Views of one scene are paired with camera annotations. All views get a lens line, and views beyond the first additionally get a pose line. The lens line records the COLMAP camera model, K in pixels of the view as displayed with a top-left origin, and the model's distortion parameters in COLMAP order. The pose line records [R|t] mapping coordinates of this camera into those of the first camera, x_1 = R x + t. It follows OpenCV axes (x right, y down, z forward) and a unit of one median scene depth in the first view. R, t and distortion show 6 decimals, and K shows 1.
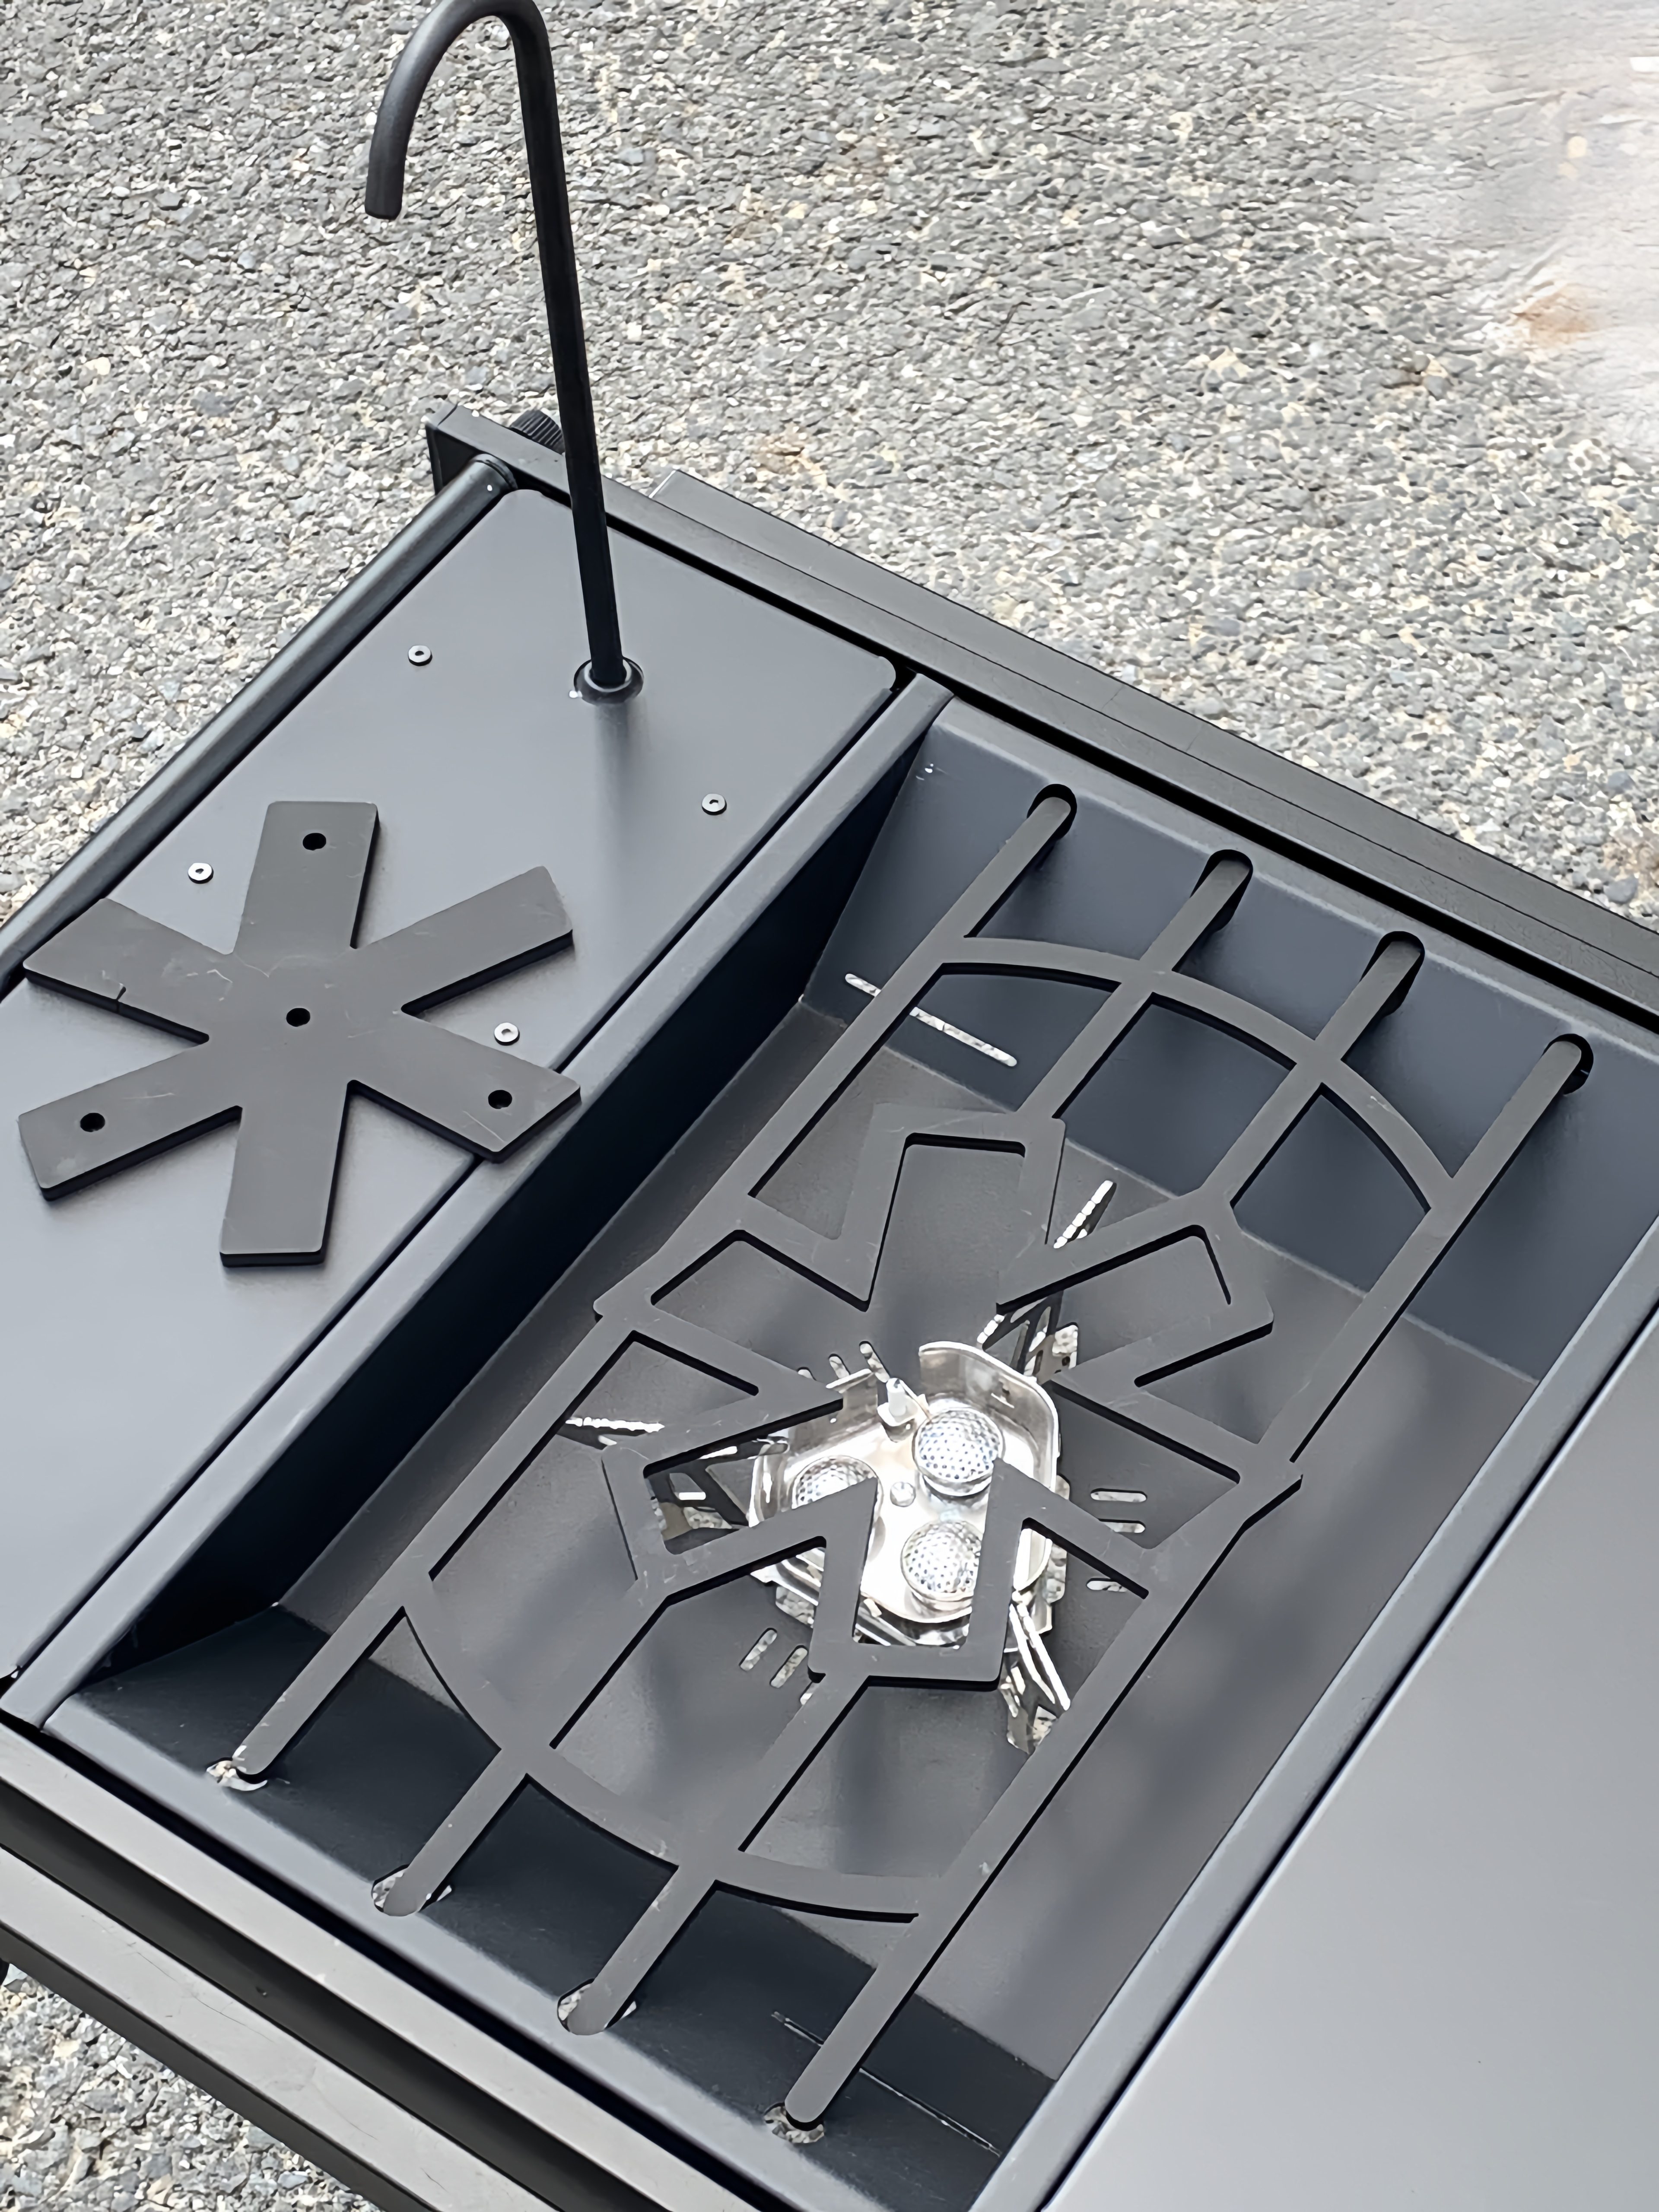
lens RADIAL K [[4322.3, 0, 813.7], [0, 4322.3, 1167.7], [0, 0, 1]] dist [0.109585, 0.000000]
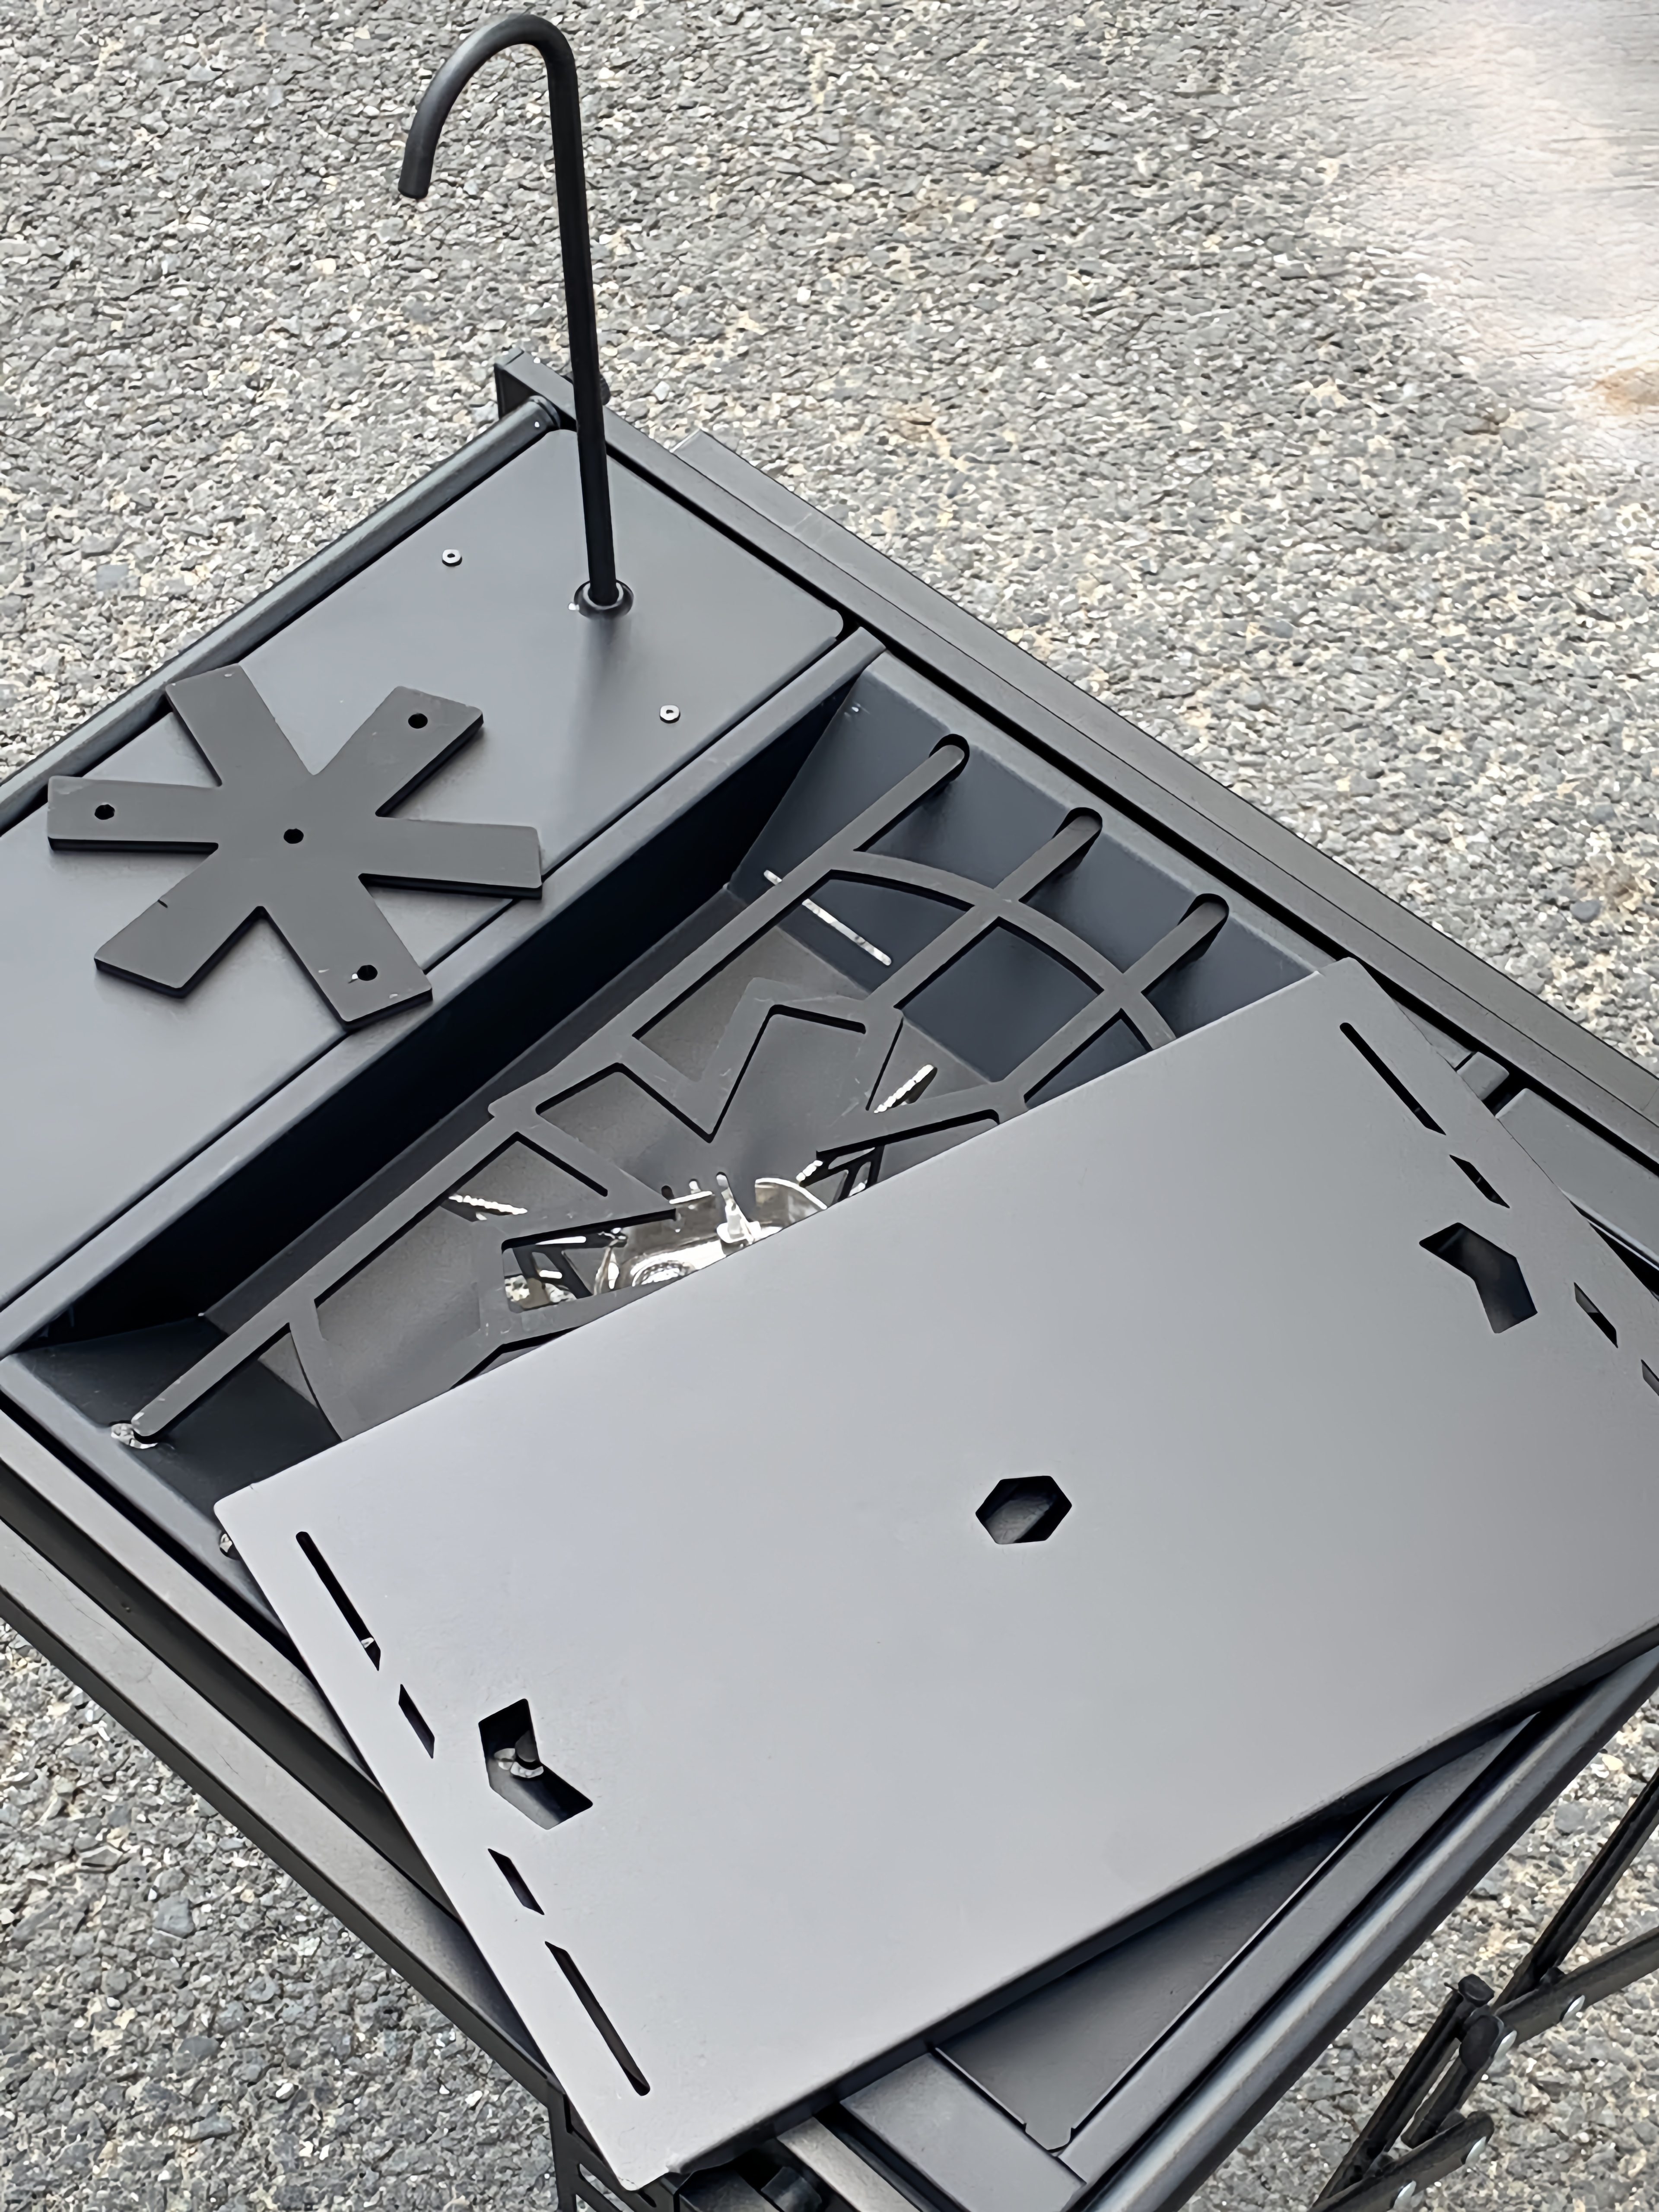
lens RADIAL K [[4322.3, 0, 864.2], [0, 4322.3, 1208.9], [0, 0, 1]] dist [0.109585, 0.000000]
pose [[0.989007, 0.137673, -0.053950, 0.067293], [-0.136418, 0.990302, 0.026309, 0.007525], [0.057049, -0.018660, 0.998197, -0.114453]]
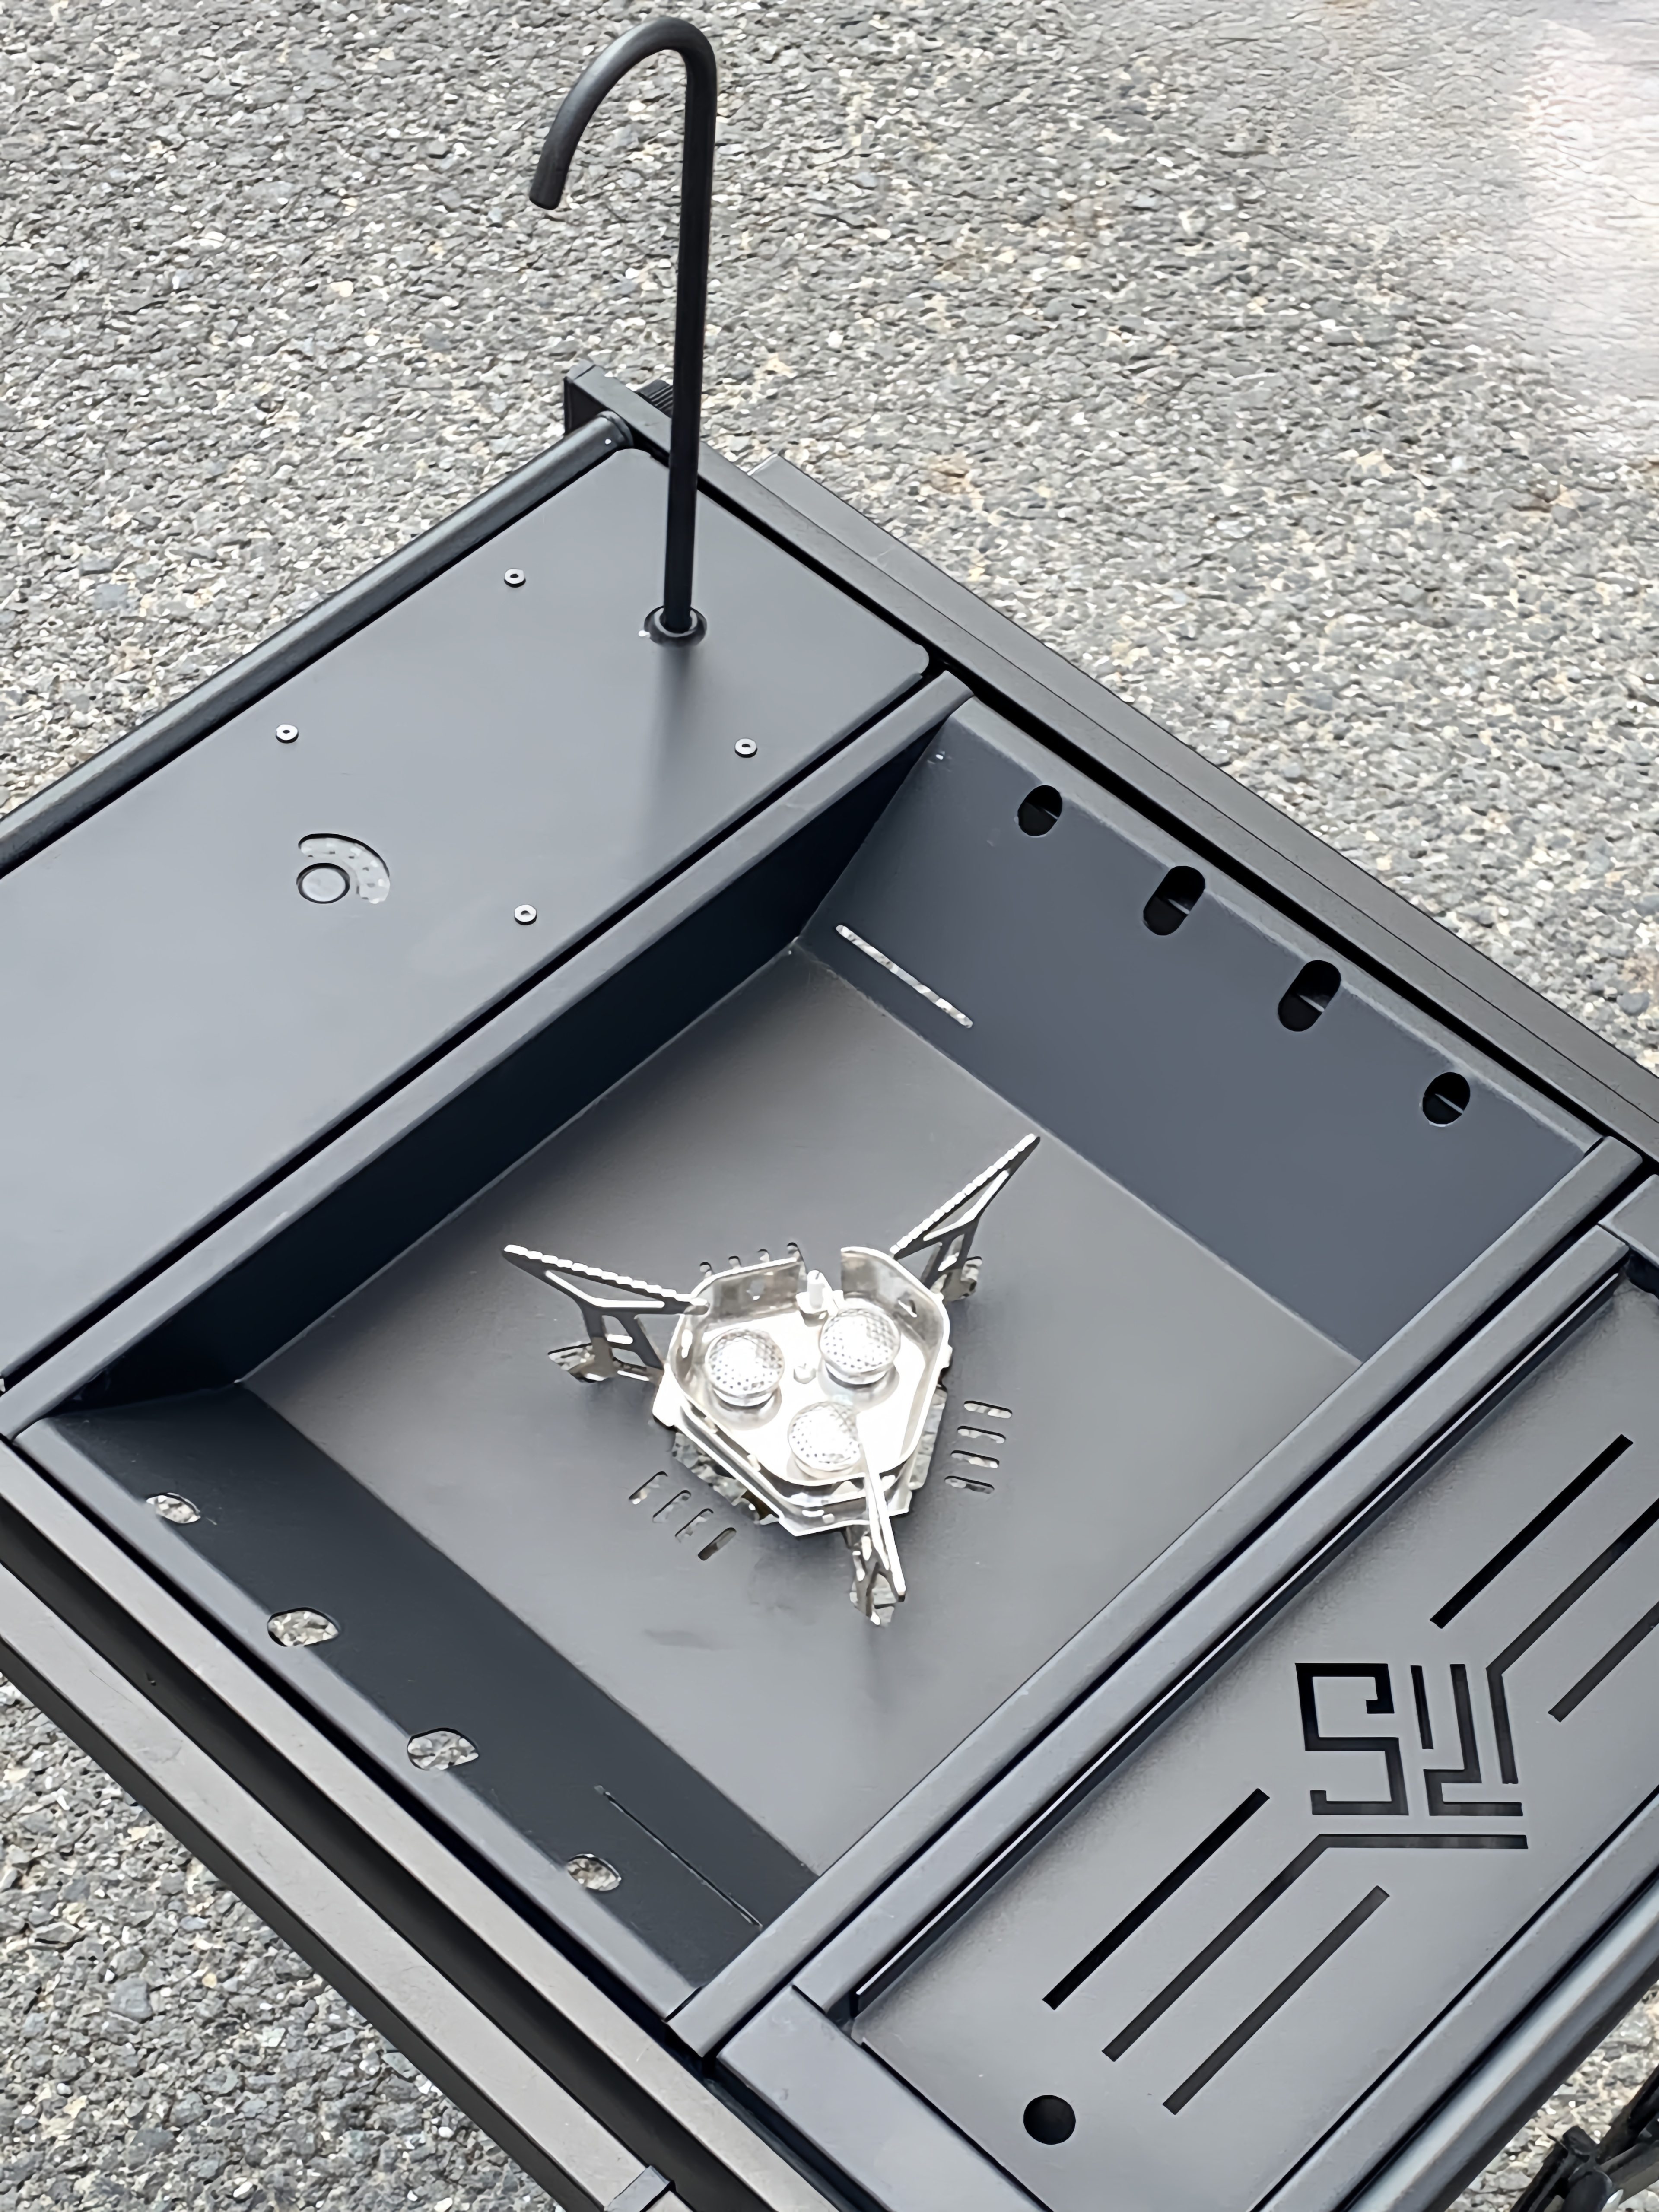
lens RADIAL K [[4322.3, 0, 831.2], [0, 4322.3, 1177.0], [0, 0, 1]] dist [0.109585, 0.000000]
pose [[0.983621, 0.175643, -0.040482, 0.038279], [-0.175907, 0.984402, -0.003033, 0.015333], [0.039318, 0.010104, 0.999176, -0.074012]]
